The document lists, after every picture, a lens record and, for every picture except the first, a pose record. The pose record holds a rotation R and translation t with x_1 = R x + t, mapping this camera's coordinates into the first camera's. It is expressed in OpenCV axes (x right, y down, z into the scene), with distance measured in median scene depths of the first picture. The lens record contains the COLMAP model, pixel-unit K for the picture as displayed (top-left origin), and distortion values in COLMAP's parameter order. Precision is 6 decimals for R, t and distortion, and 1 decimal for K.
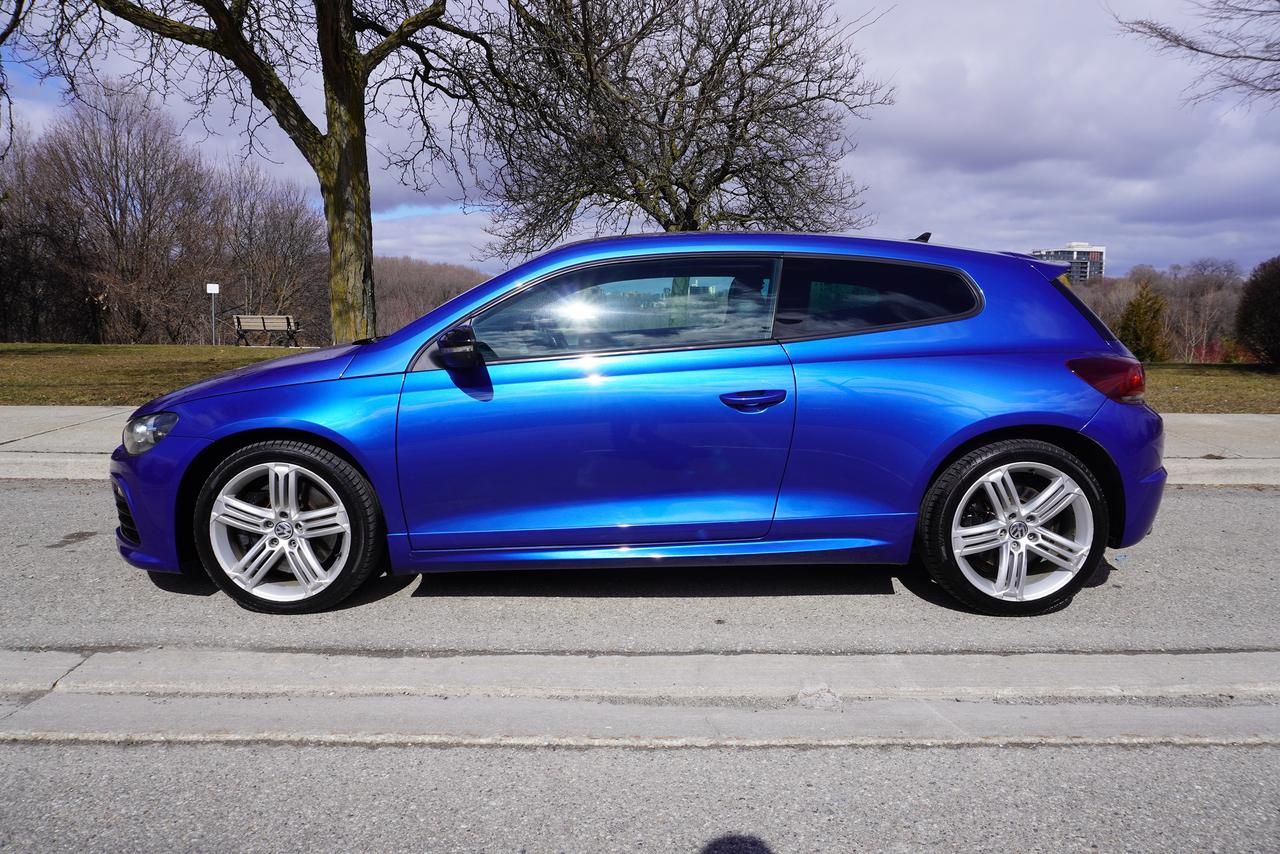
lens RADIAL K [[891.2, 0, 638.7], [0, 891.2, 424.9], [0, 0, 1]] dist [-0.026428, 0.021092]
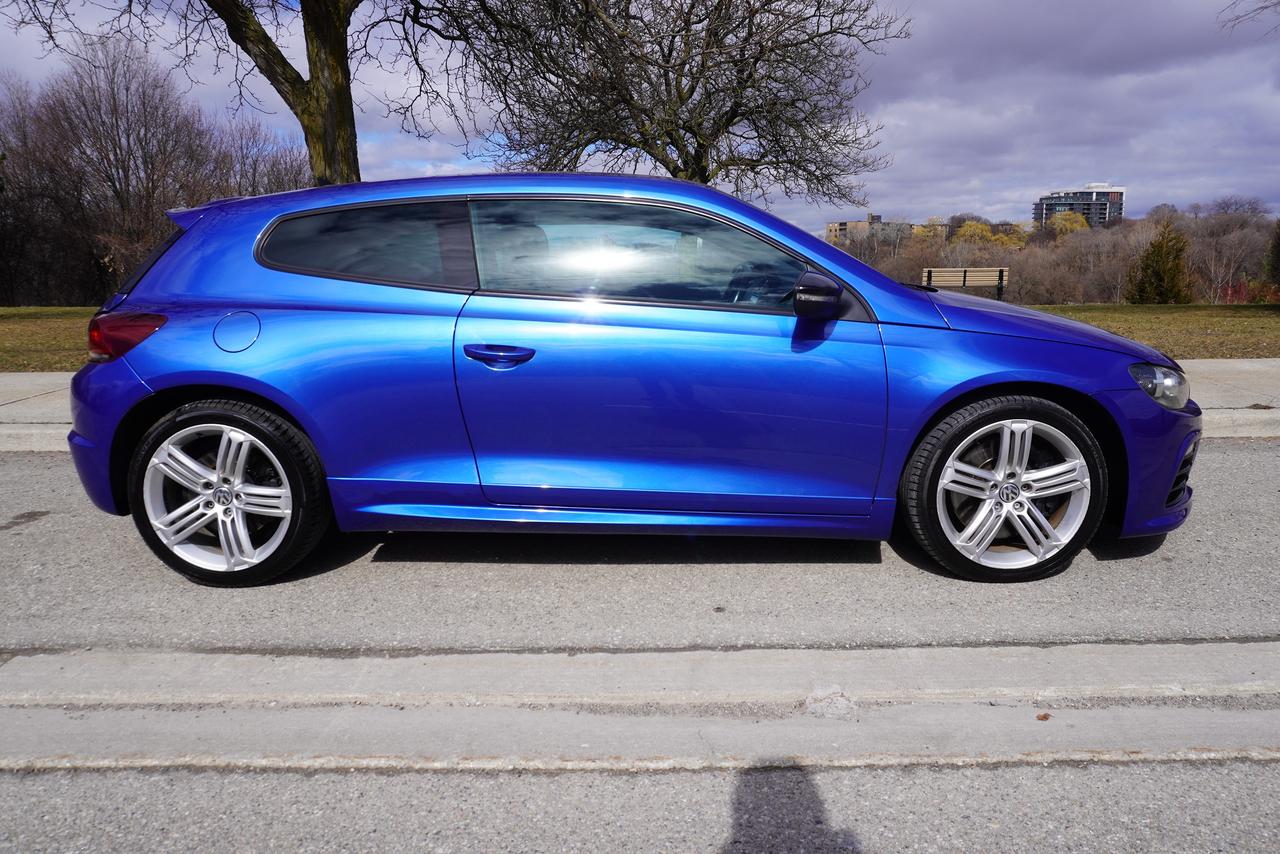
lens RADIAL K [[891.2, 0, 645.5], [0, 891.2, 424.5], [0, 0, 1]] dist [-0.026428, 0.021092]
pose [[0.999791, -0.017766, -0.010159, 0.030420], [0.018280, 0.998431, 0.052926, -0.010271], [0.009203, -0.053101, 0.998547, 0.125687]]
